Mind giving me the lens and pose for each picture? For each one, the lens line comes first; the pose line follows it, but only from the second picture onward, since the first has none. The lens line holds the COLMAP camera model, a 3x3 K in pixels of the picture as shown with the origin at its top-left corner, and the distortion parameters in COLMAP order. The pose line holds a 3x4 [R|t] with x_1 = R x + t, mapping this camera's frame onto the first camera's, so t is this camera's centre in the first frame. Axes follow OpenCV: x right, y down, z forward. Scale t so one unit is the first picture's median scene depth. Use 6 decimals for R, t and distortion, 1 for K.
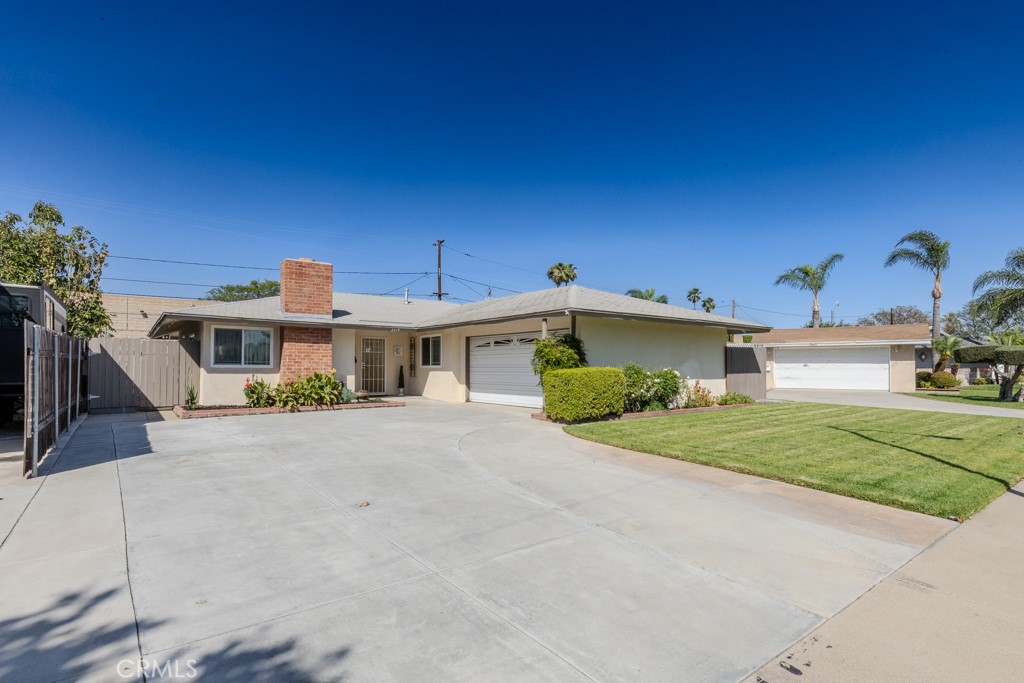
lens RADIAL K [[513.6, 0, 516.0], [0, 513.6, 343.5], [0, 0, 1]] dist [0.006877, -0.001947]
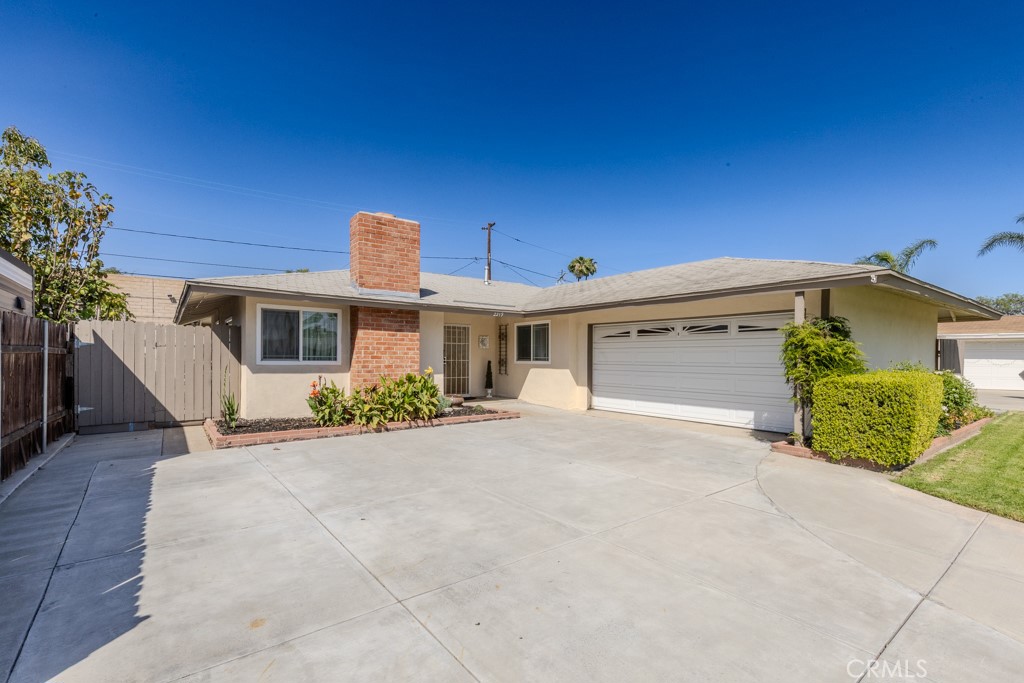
lens RADIAL K [[449.3, 0, 506.8], [0, 449.3, 347.8], [0, 0, 1]] dist [0.005400, 0.001135]
pose [[0.999984, 0.005218, -0.002054, -0.236707], [-0.005160, 0.999613, 0.027336, 0.004942], [0.002196, -0.027325, 0.999624, 0.366342]]
